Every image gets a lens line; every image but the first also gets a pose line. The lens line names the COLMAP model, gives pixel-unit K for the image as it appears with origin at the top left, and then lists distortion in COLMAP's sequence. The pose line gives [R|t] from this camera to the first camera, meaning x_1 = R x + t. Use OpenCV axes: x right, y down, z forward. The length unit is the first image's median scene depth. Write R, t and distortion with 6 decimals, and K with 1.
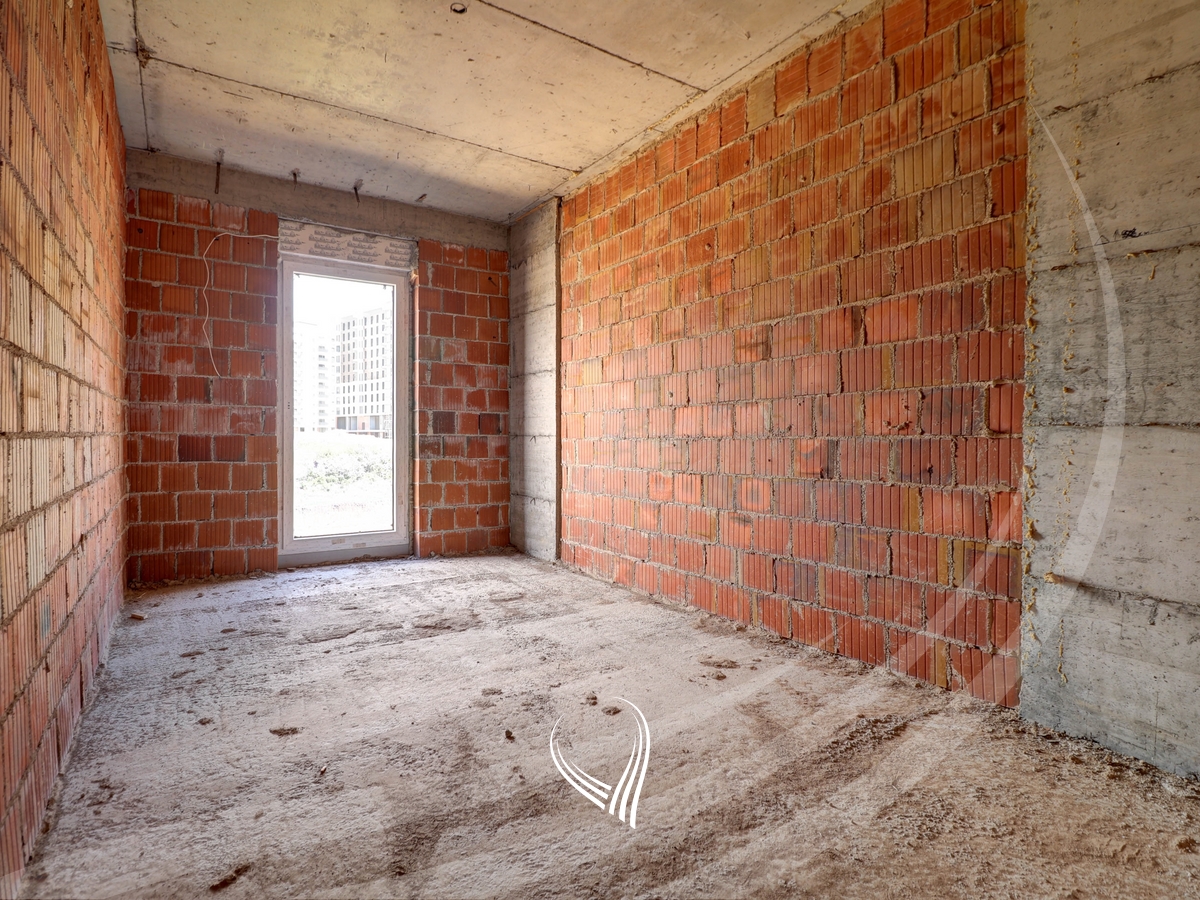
lens RADIAL K [[633.2, 0, 604.0], [0, 633.2, 441.7], [0, 0, 1]] dist [-0.001014, -0.012397]
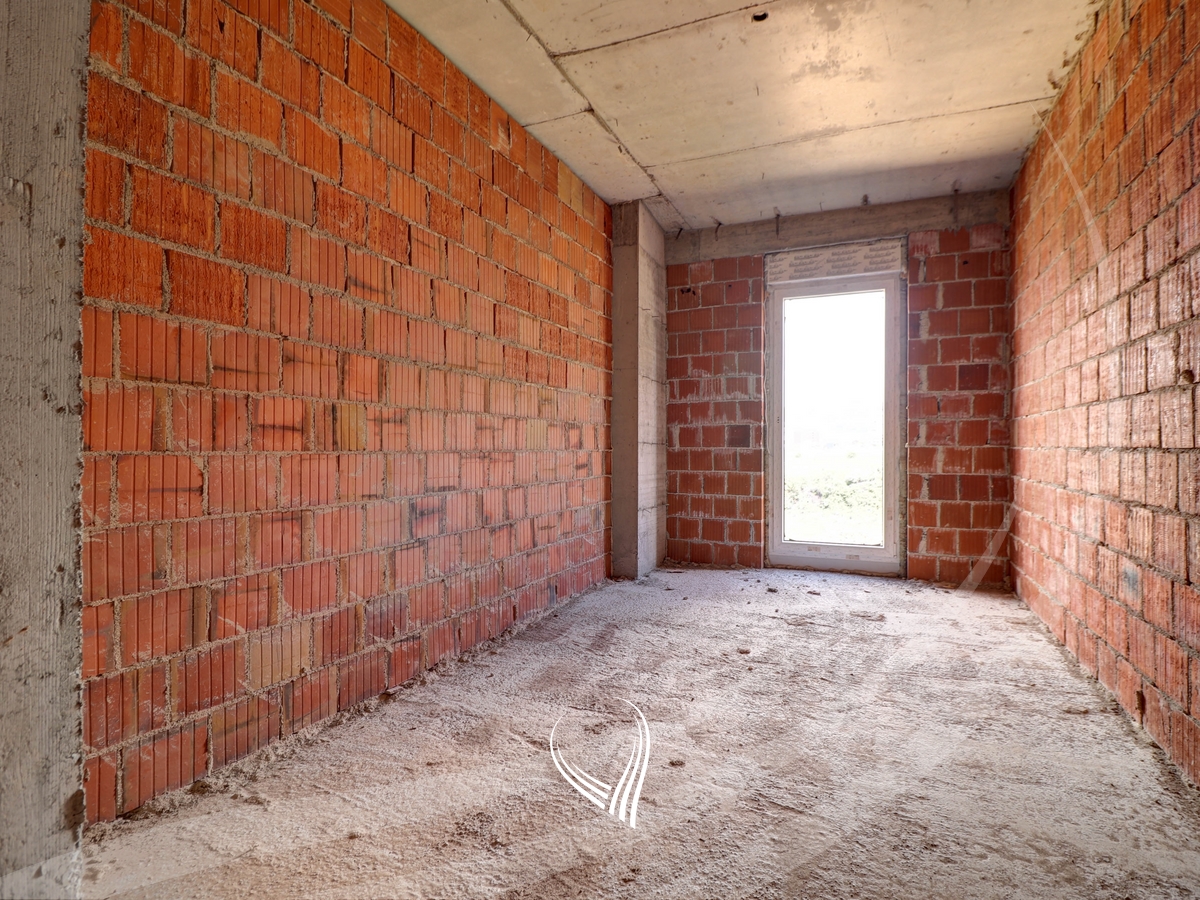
lens RADIAL K [[633.2, 0, 604.0], [0, 633.2, 441.7], [0, 0, 1]] dist [-0.001014, -0.012397]
pose [[0.535460, -0.017430, -0.844381, 0.271486], [-0.004715, 0.999710, -0.023626, 0.007531], [0.844547, 0.016632, 0.535223, 0.152103]]
